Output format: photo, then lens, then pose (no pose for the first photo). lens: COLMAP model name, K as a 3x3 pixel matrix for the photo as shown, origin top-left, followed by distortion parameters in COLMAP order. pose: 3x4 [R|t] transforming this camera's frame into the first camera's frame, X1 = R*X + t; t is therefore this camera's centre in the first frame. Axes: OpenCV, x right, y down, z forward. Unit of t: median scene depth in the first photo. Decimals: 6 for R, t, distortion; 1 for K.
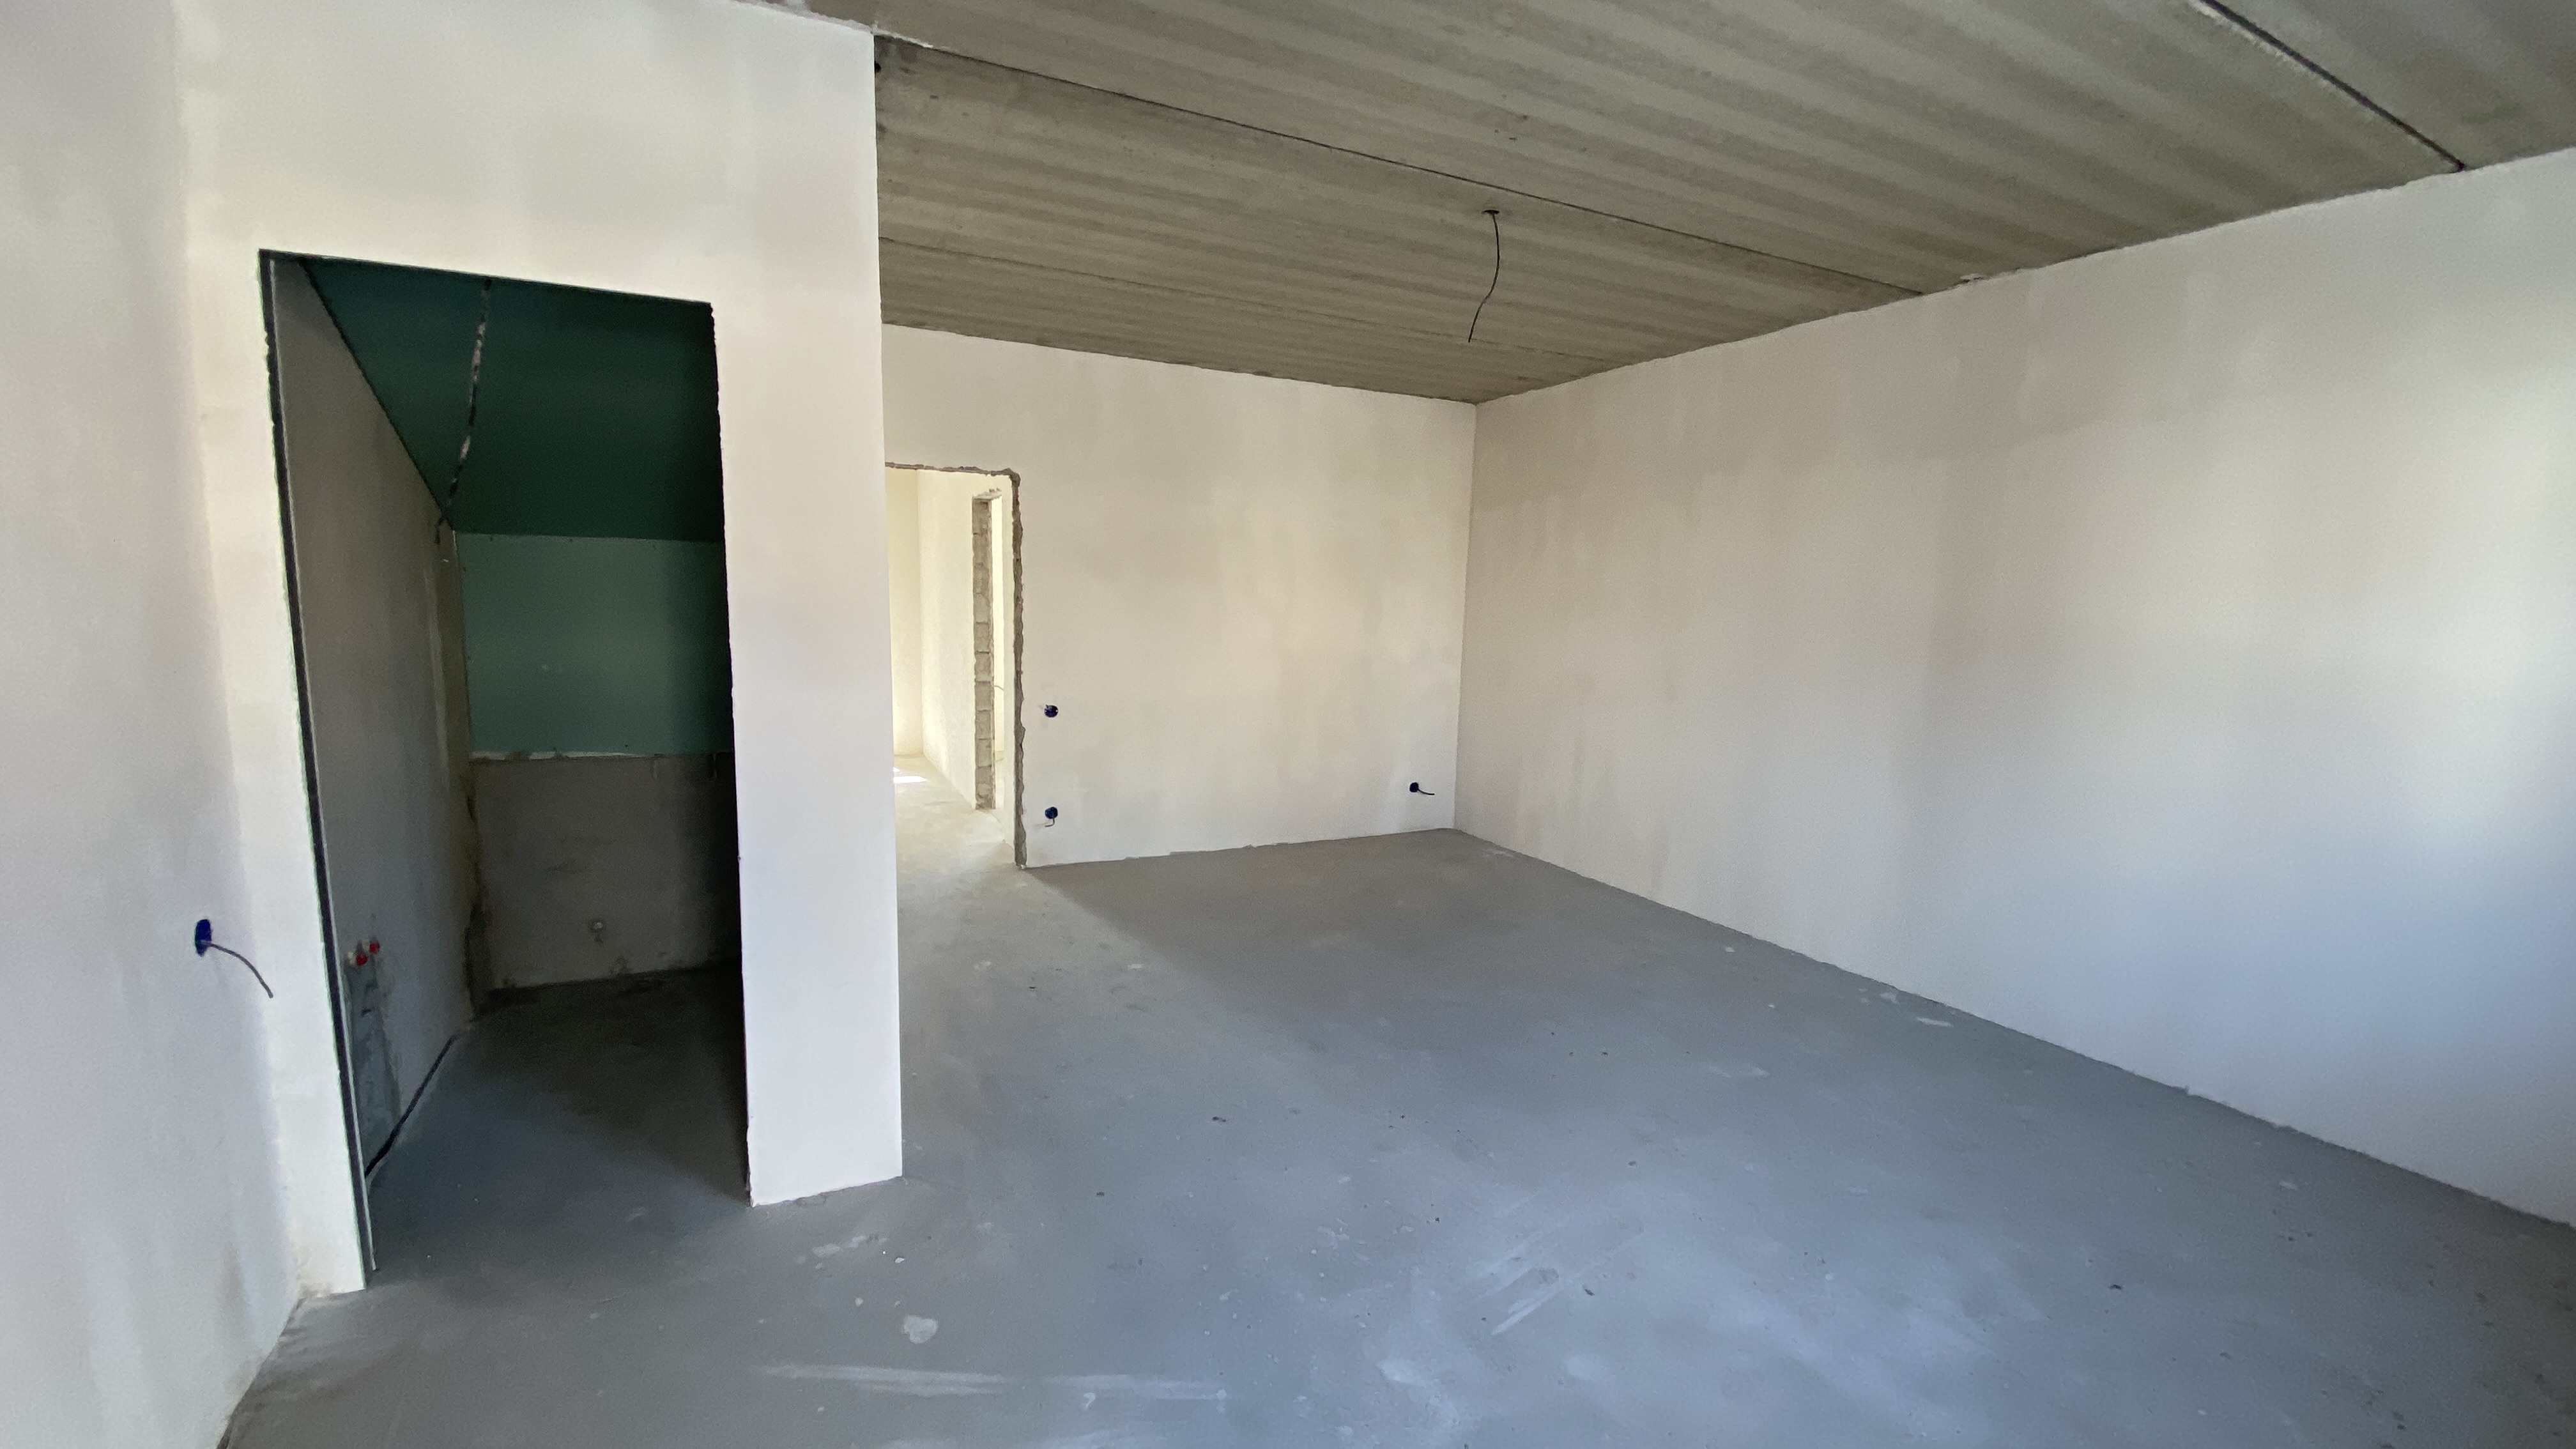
lens RADIAL K [[1058.5, 0, 1276.9], [0, 1058.5, 720.4], [0, 0, 1]] dist [0.000109, -0.000282]
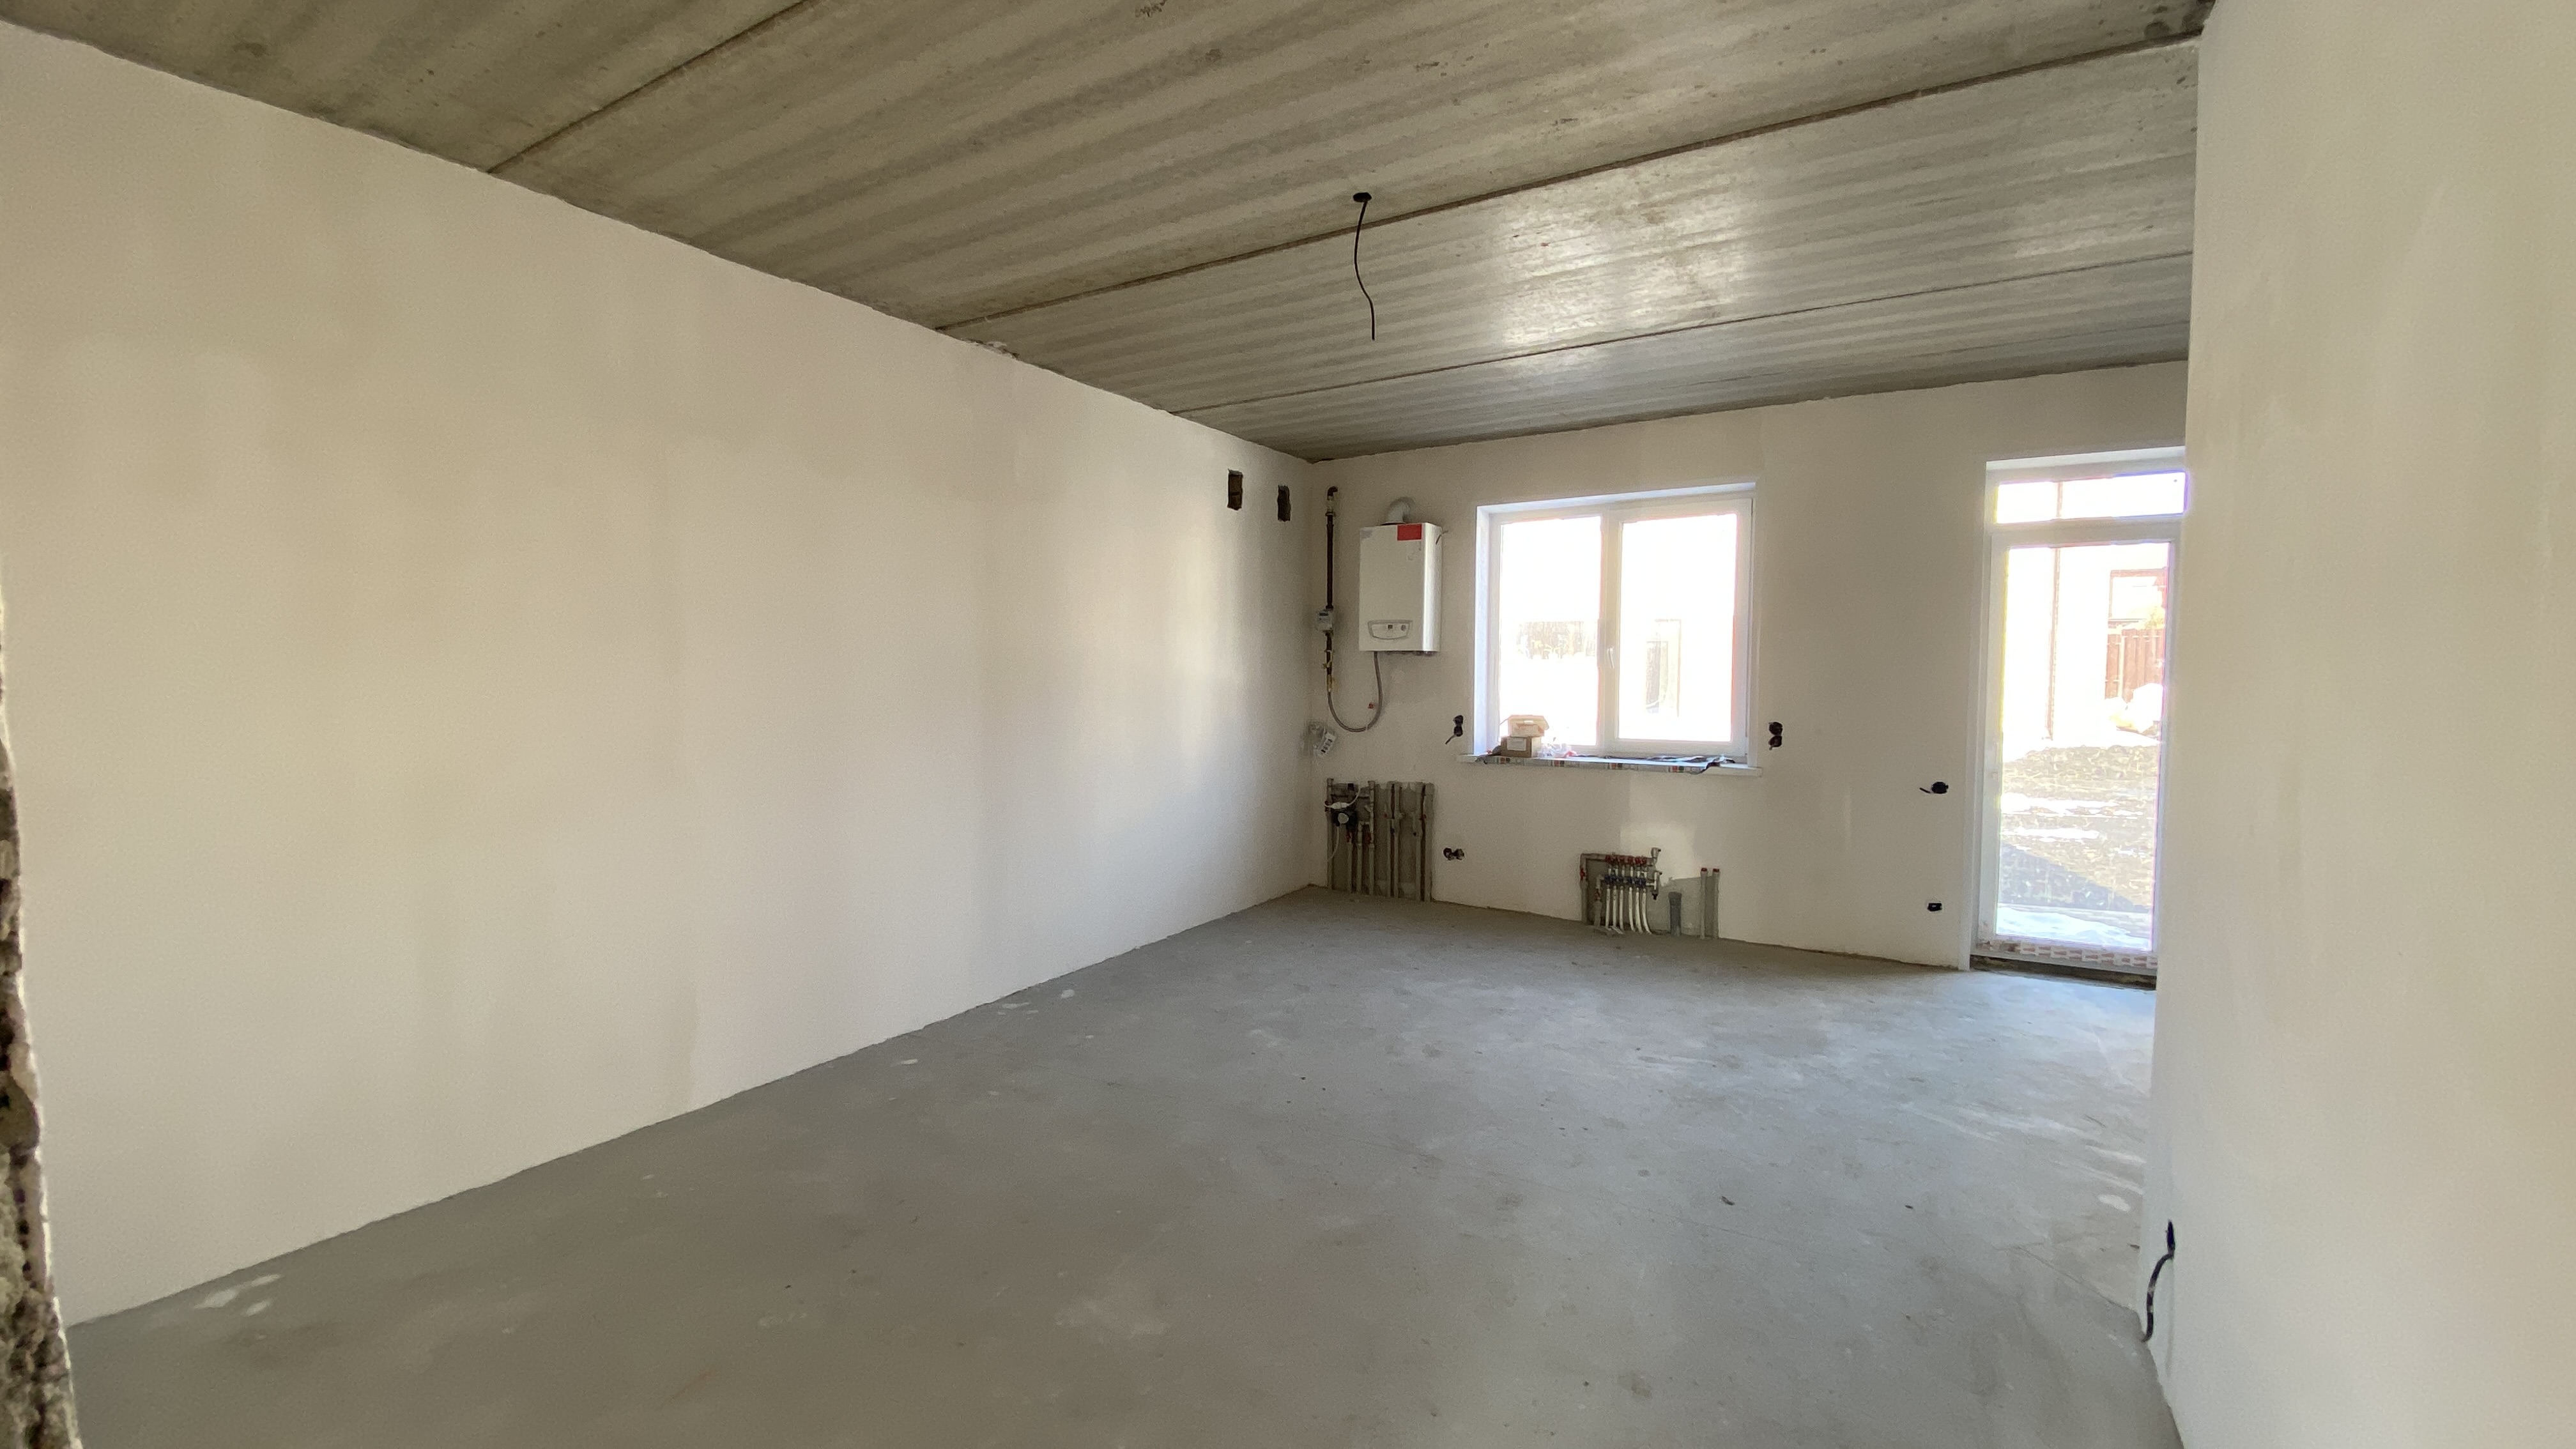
lens RADIAL K [[1058.5, 0, 1276.9], [0, 1058.5, 720.4], [0, 0, 1]] dist [0.000109, -0.000282]
pose [[-0.521862, -0.064463, 0.850591, -0.496083], [0.103491, 0.984990, 0.138143, -0.156255], [-0.846729, 0.160120, -0.507358, 1.424892]]
